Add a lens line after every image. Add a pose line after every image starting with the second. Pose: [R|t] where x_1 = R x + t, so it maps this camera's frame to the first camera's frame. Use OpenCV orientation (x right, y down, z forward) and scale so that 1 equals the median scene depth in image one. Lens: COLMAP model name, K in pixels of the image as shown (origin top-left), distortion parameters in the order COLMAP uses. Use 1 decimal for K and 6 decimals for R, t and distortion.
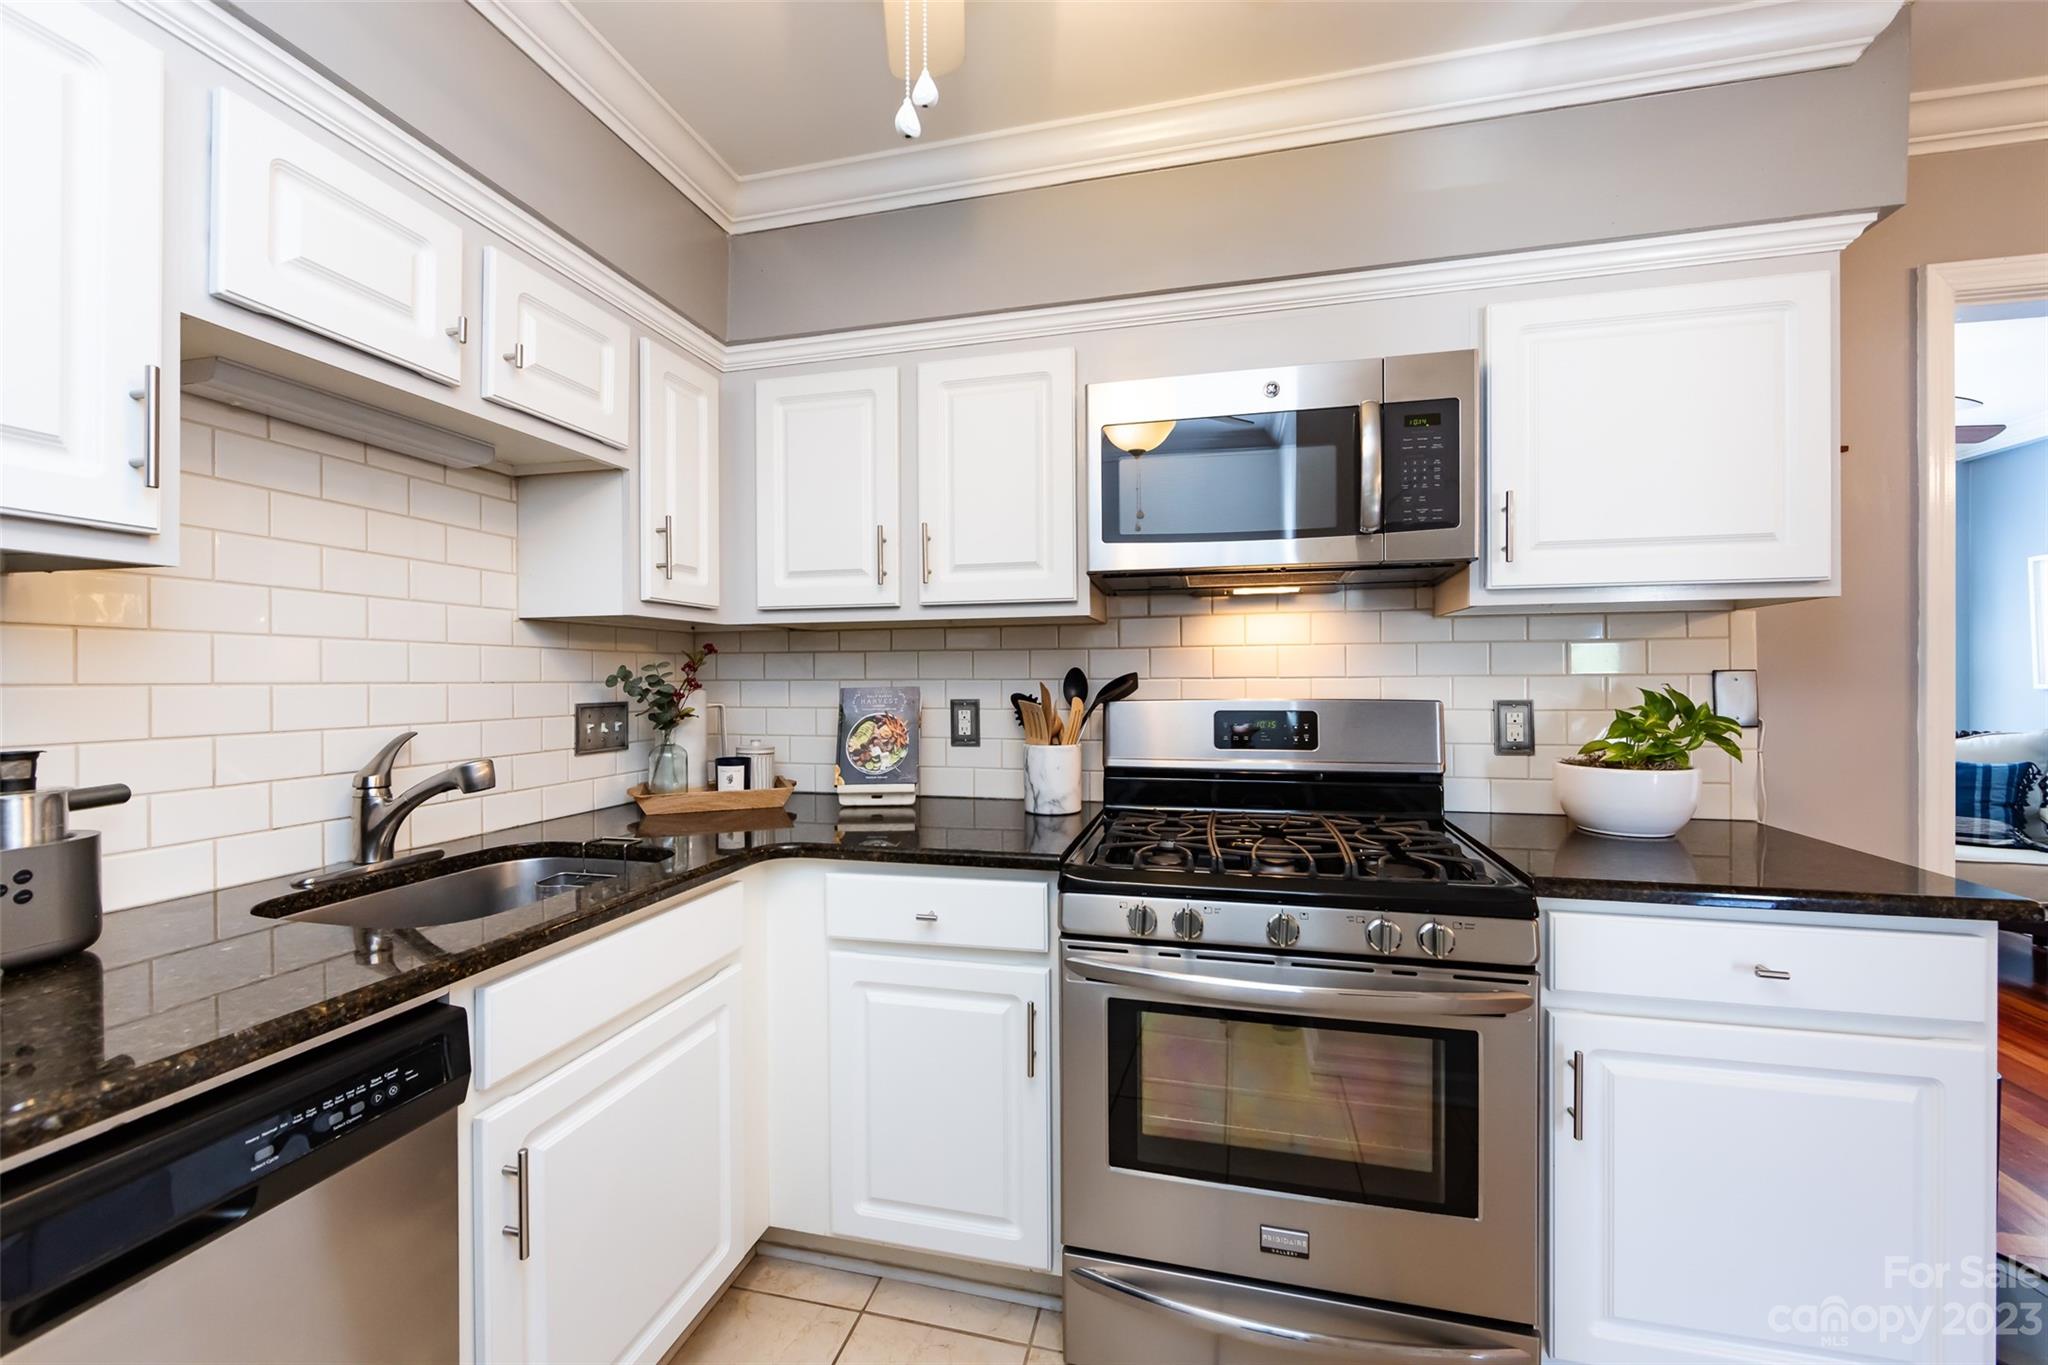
lens RADIAL K [[821.6, 0, 1019.9], [0, 821.6, 678.6], [0, 0, 1]] dist [-0.000961, -0.000129]
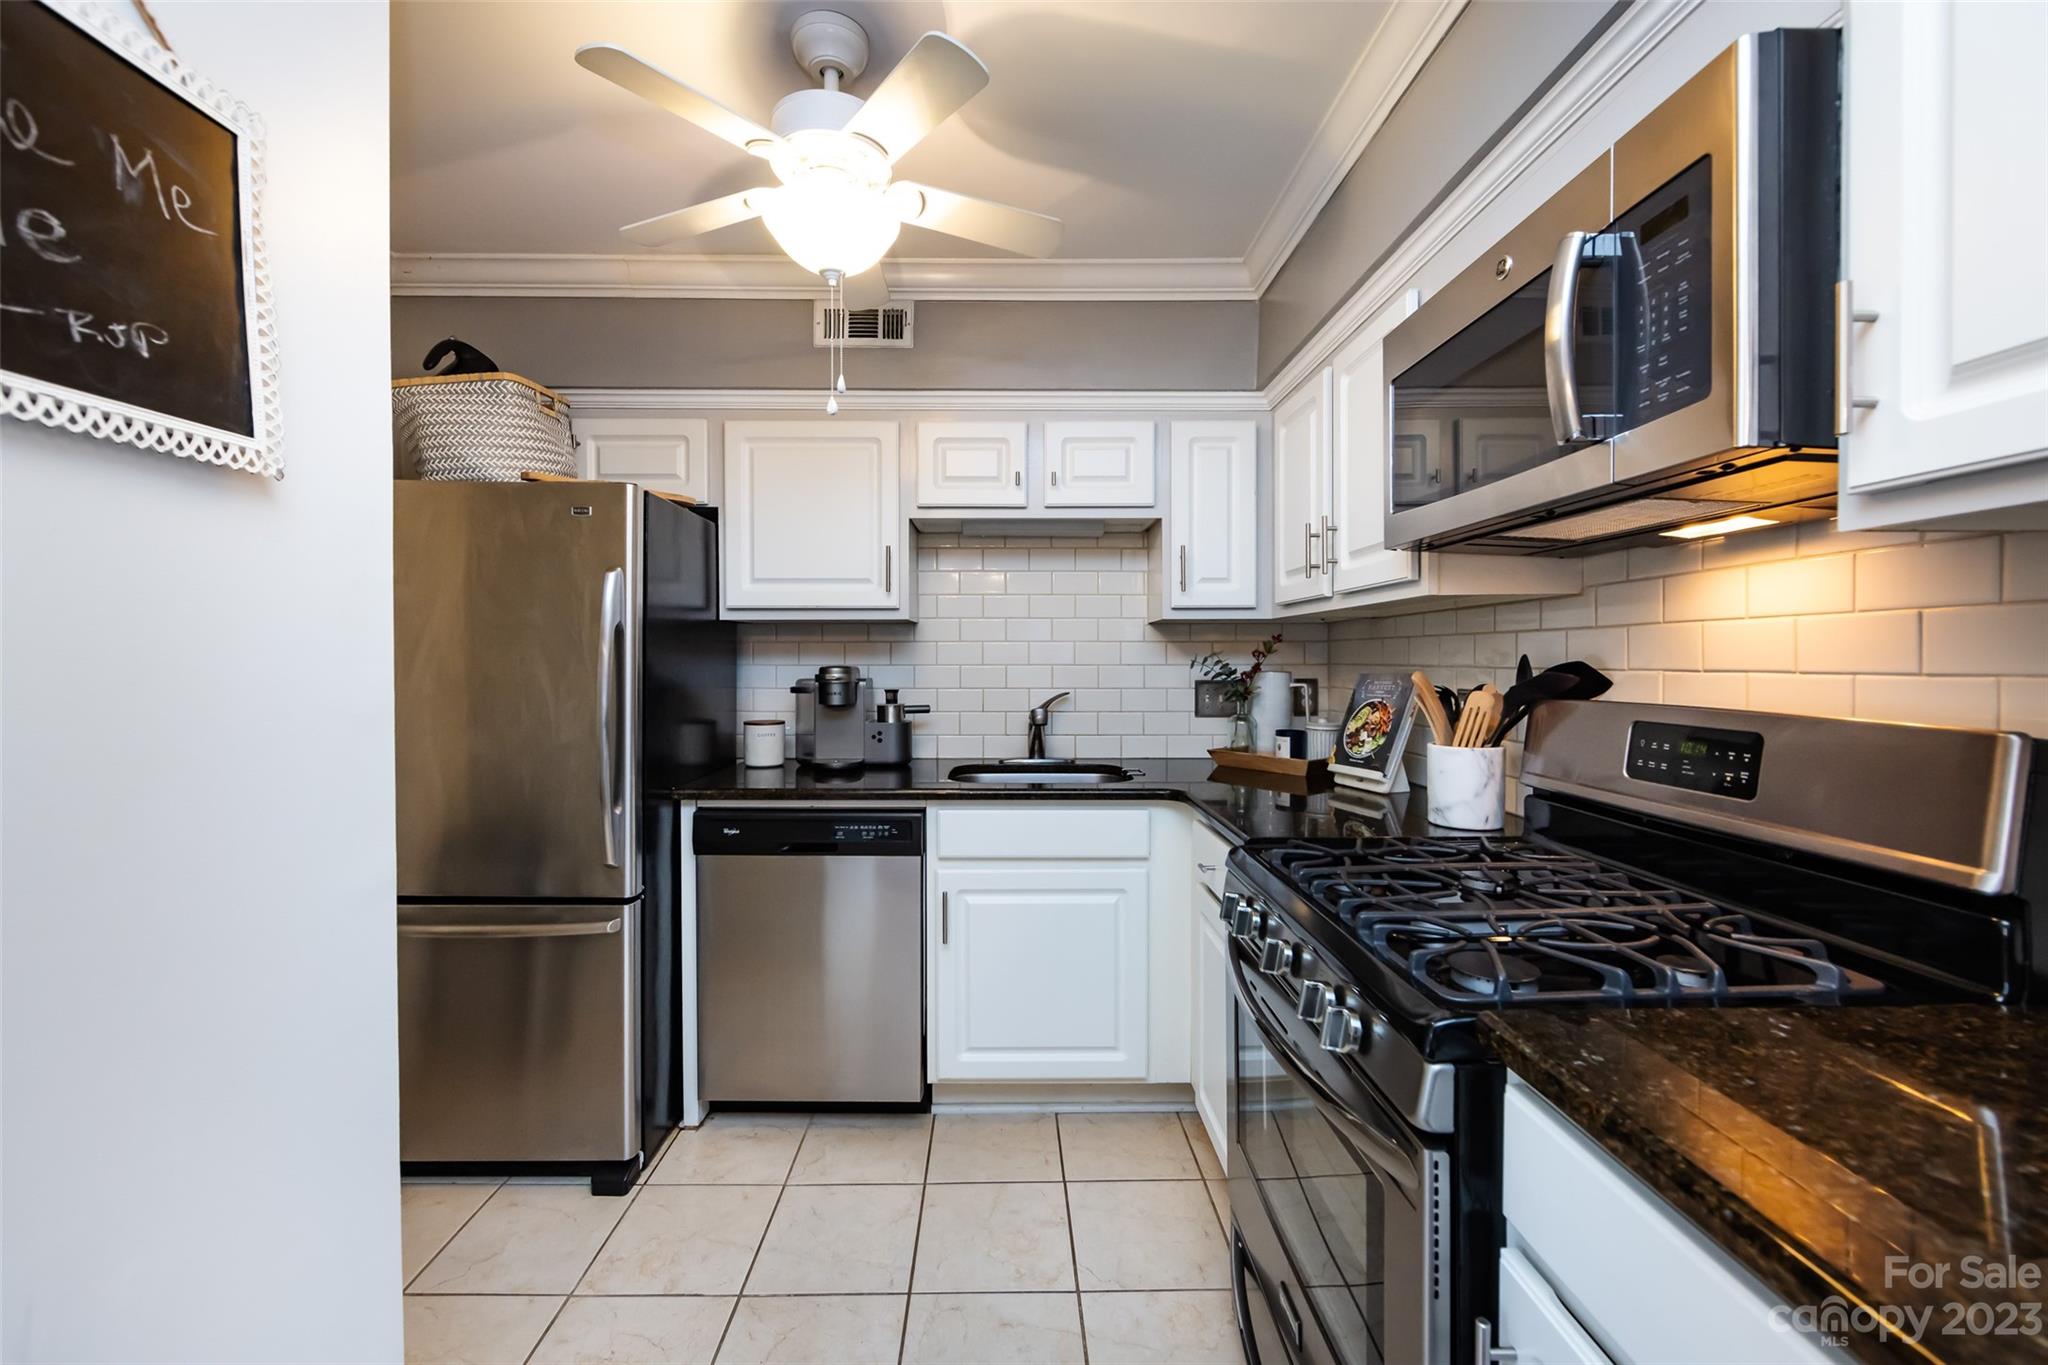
lens RADIAL K [[821.6, 0, 1017.4], [0, 821.6, 668.0], [0, 0, 1]] dist [-0.000961, -0.000129]
pose [[0.246273, 0.016503, -0.969060, 0.781301], [-0.000725, 0.999858, 0.016843, -0.014717], [0.969200, -0.003445, 0.246250, 0.361404]]
